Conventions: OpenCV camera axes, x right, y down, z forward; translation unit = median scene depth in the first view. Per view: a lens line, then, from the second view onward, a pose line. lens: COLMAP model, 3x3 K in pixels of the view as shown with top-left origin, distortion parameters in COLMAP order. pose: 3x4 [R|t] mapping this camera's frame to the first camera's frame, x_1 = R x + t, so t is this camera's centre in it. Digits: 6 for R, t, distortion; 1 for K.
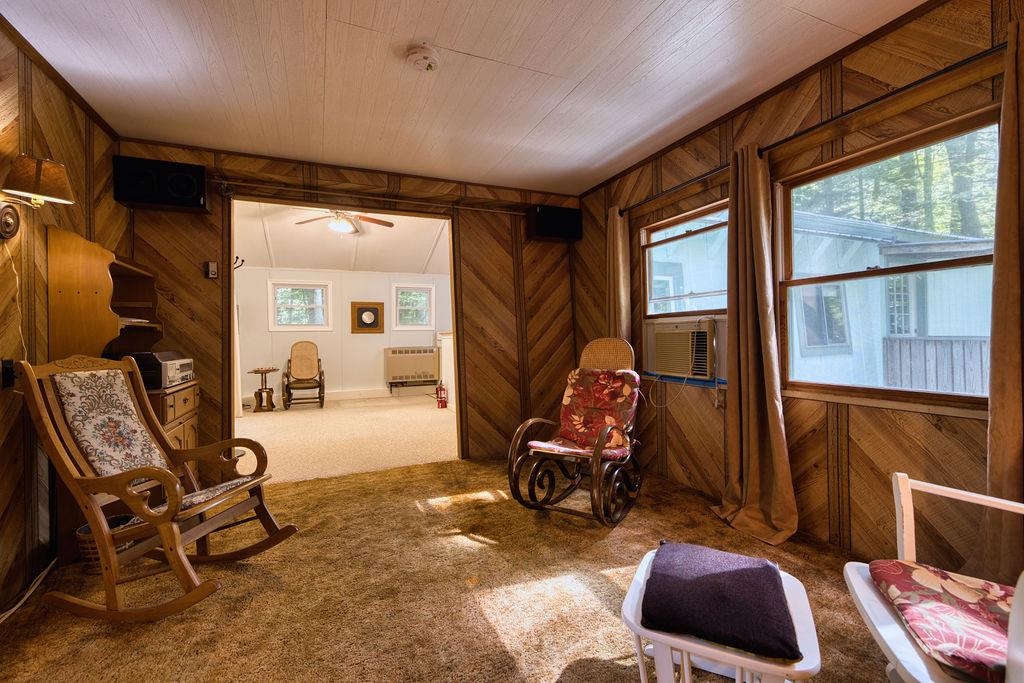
lens RADIAL K [[443.8, 0, 511.7], [0, 443.8, 340.6], [0, 0, 1]] dist [0.000947, 0.002164]
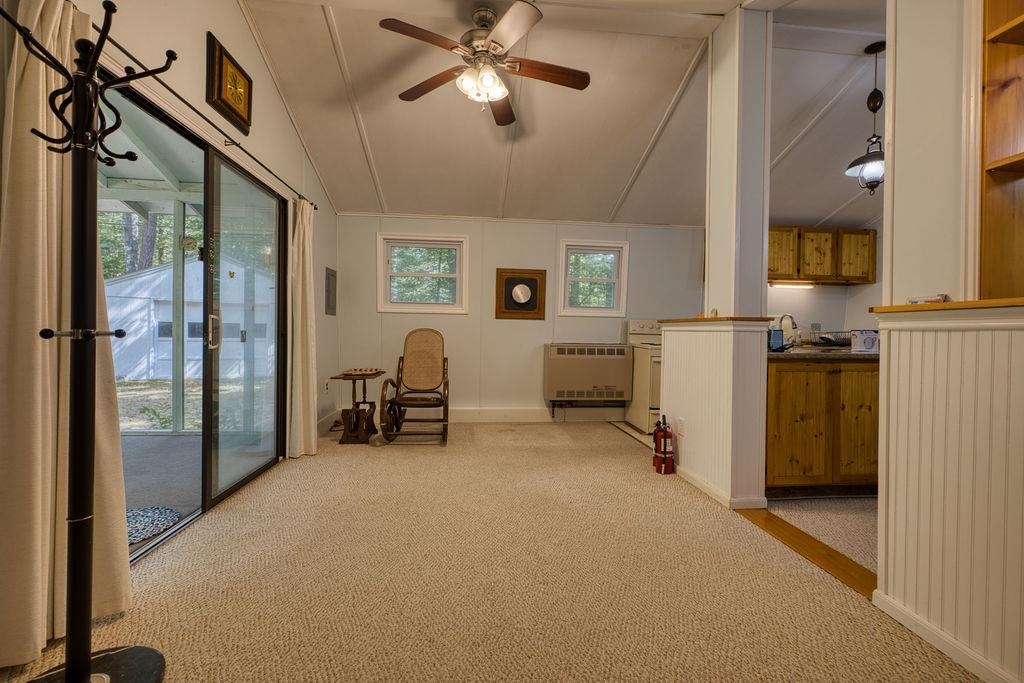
lens RADIAL K [[443.8, 0, 511.0], [0, 443.8, 337.0], [0, 0, 1]] dist [0.000947, 0.002164]
pose [[0.951700, 0.033856, -0.305159, -0.156708], [-0.031604, 0.999425, 0.012317, 0.001230], [0.305400, -0.002078, 0.952222, 0.434034]]
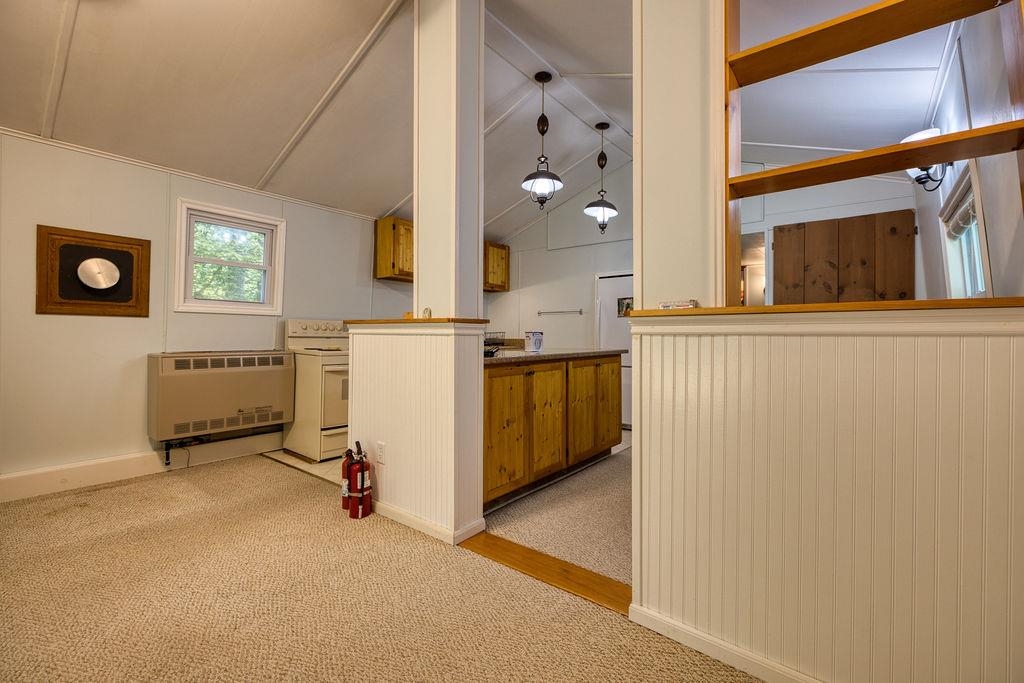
lens RADIAL K [[443.8, 0, 514.9], [0, 443.8, 335.0], [0, 0, 1]] dist [0.000947, 0.002164]
pose [[0.884976, 0.021845, 0.465124, -0.199081], [-0.017713, 0.999755, -0.013252, -0.001266], [-0.465299, 0.003488, 0.885146, 0.537754]]
